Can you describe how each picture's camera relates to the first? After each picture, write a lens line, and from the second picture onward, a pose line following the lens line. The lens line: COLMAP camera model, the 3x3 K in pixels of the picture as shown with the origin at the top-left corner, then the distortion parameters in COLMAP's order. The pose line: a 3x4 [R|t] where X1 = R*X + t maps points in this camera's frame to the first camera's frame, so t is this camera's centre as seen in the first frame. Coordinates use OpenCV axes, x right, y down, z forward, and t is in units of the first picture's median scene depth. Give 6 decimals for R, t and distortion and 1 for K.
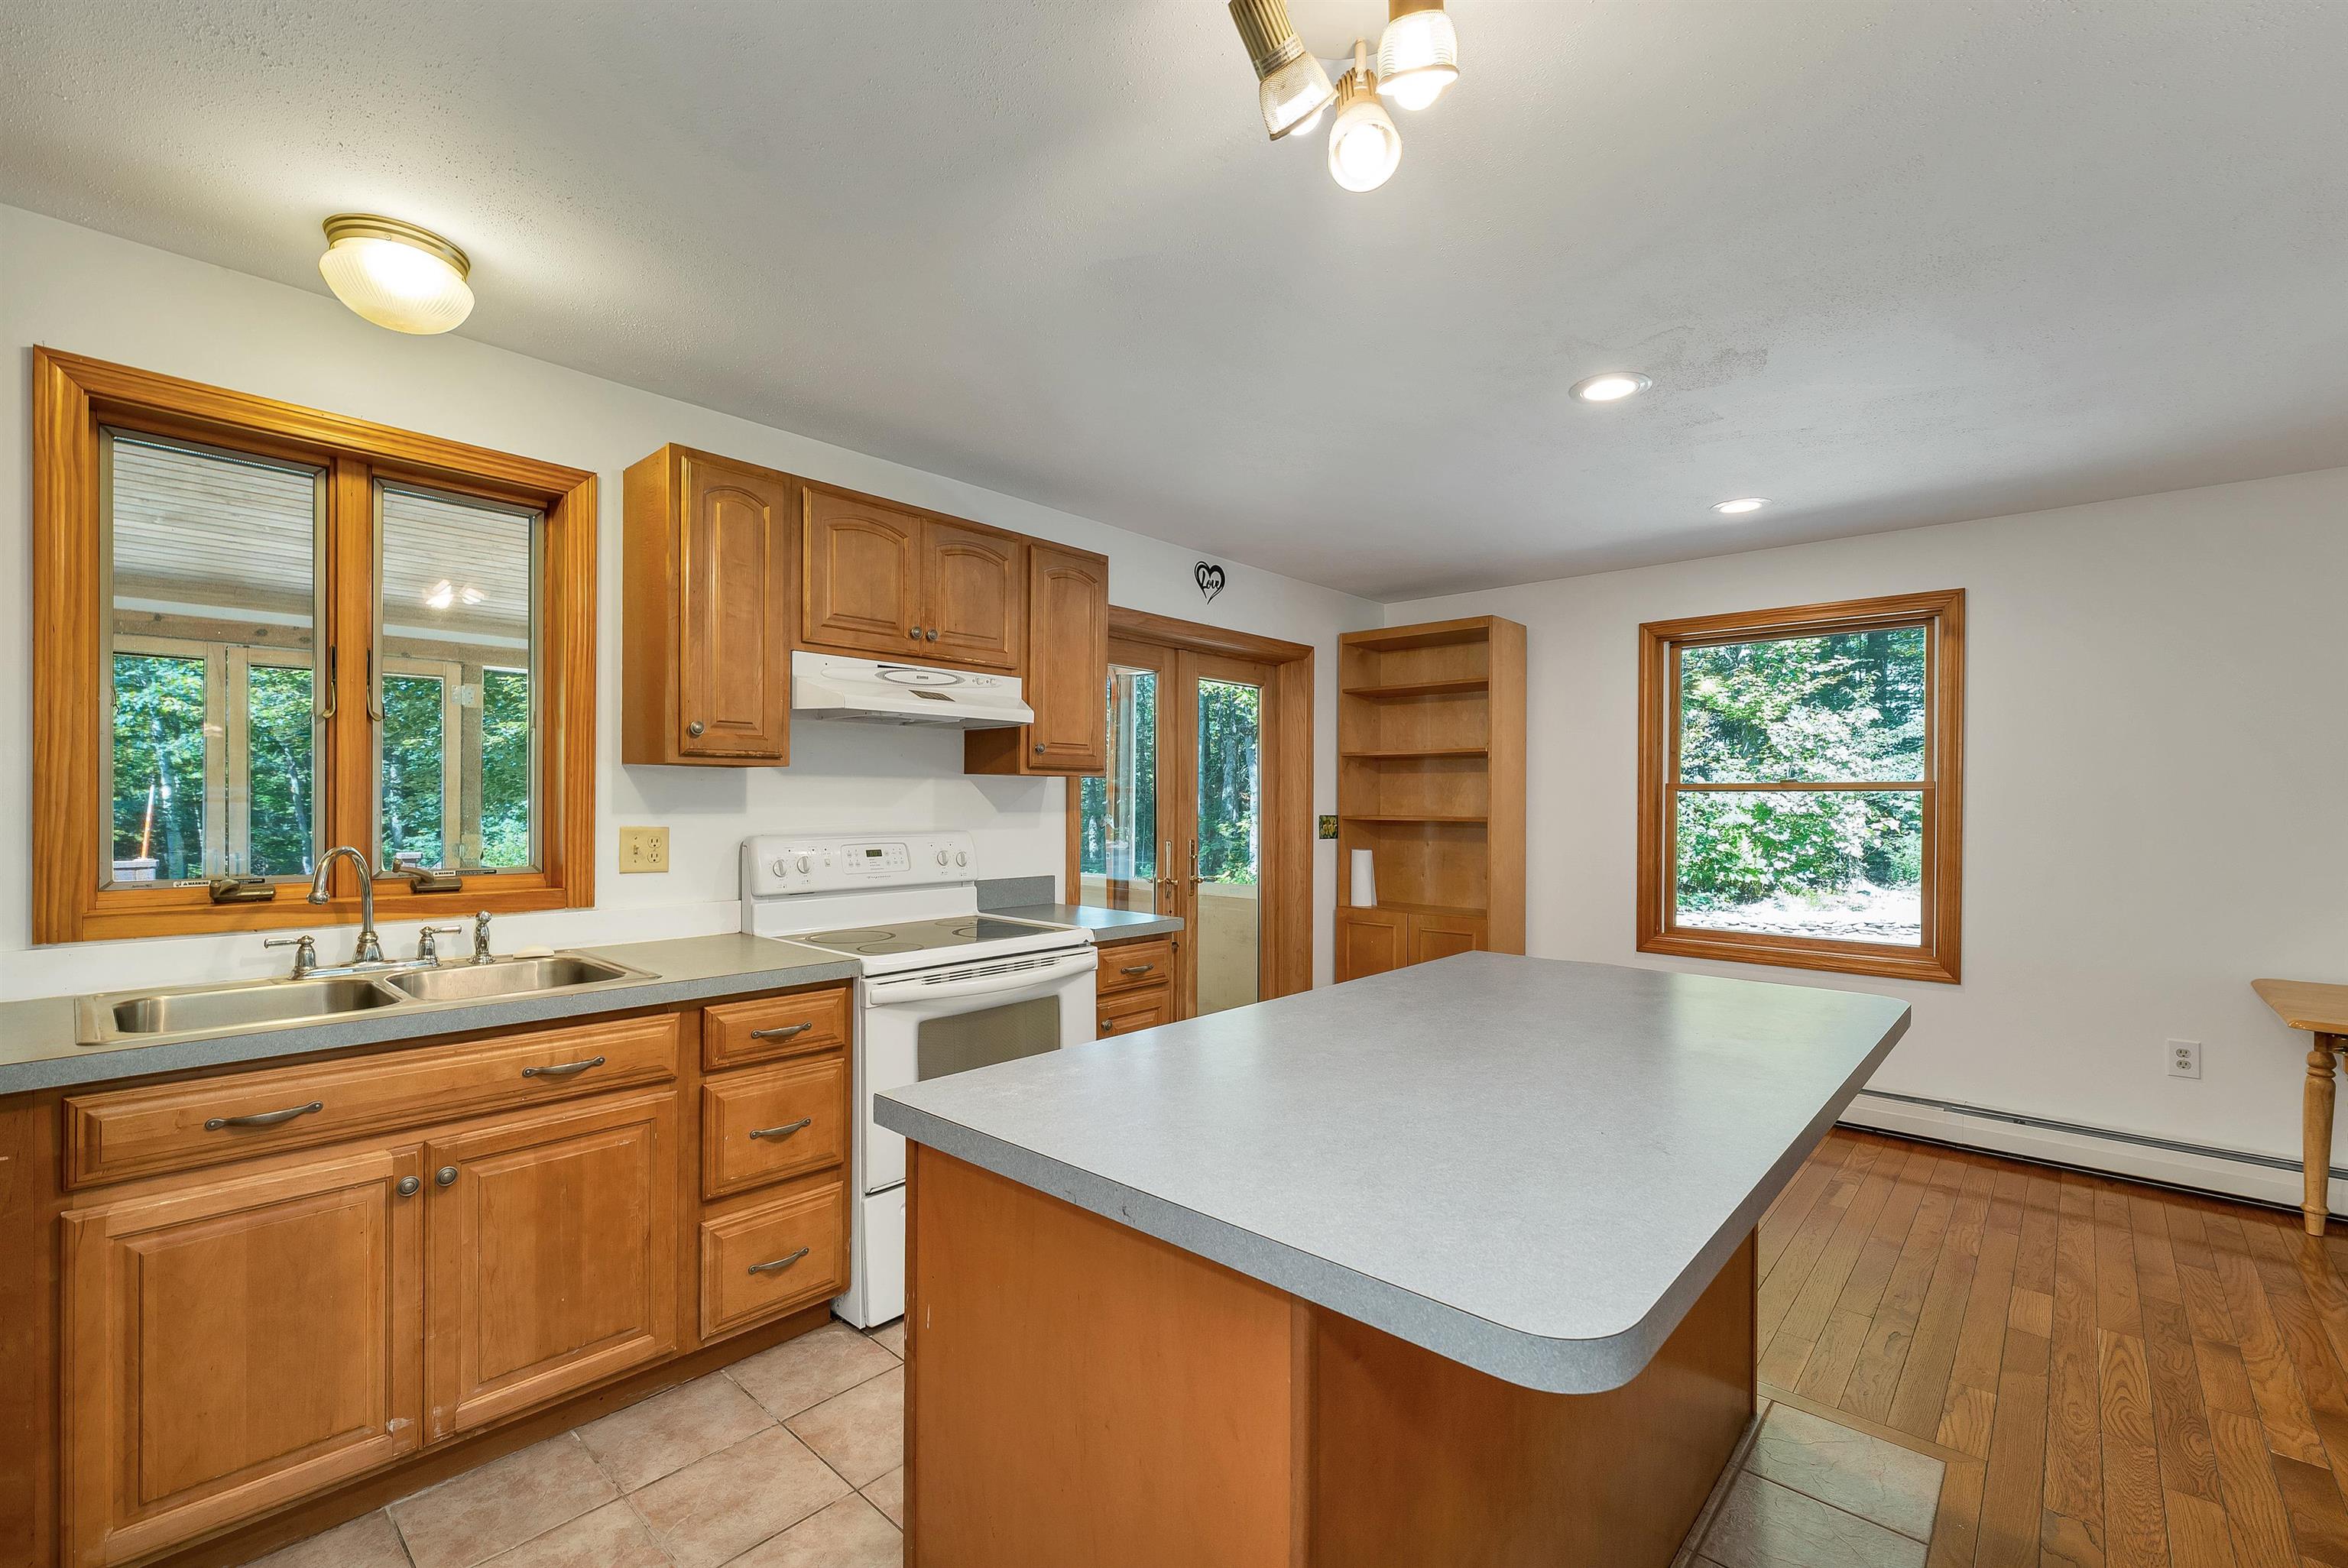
lens RADIAL K [[993.7, 0, 1182.7], [0, 993.7, 807.3], [0, 0, 1]] dist [0.000142, 0.000273]
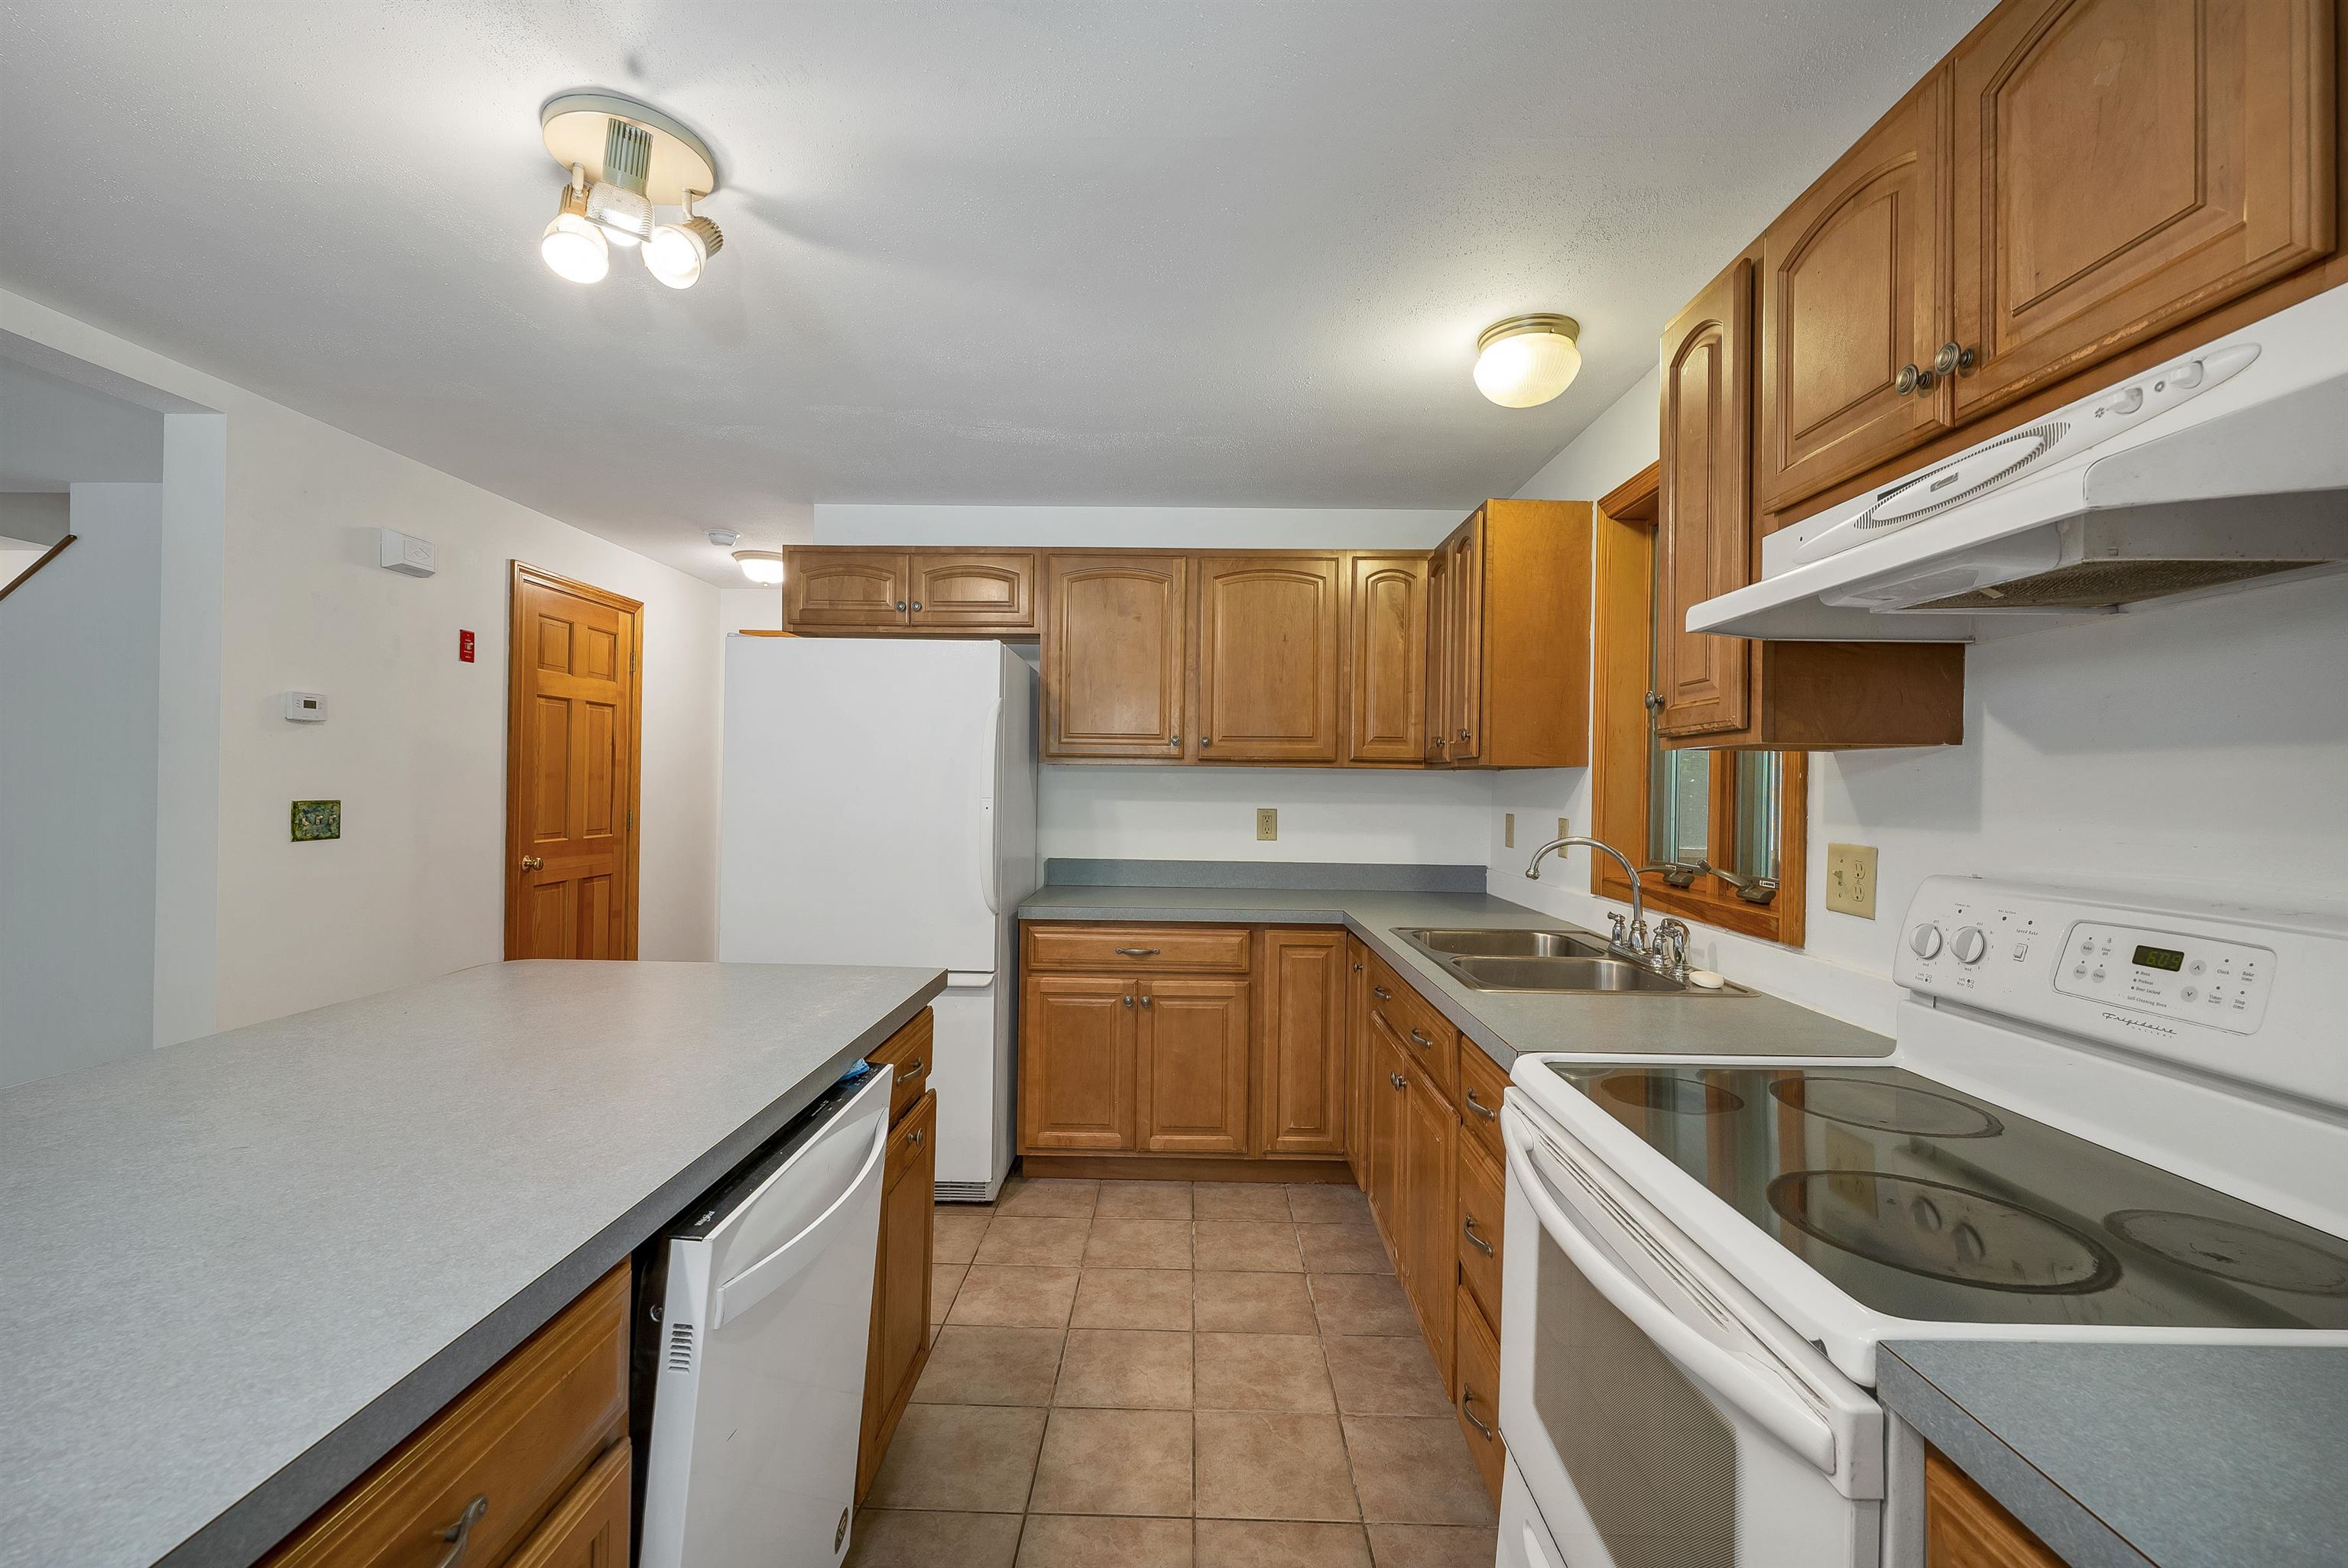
lens RADIAL K [[993.7, 0, 1178.3], [0, 993.7, 780.6], [0, 0, 1]] dist [0.000142, 0.000273]
pose [[-0.757969, -0.019901, -0.651987, 0.192798], [-0.023044, 0.999728, -0.003725, -0.008236], [0.651884, 0.012201, -0.758221, 1.037297]]
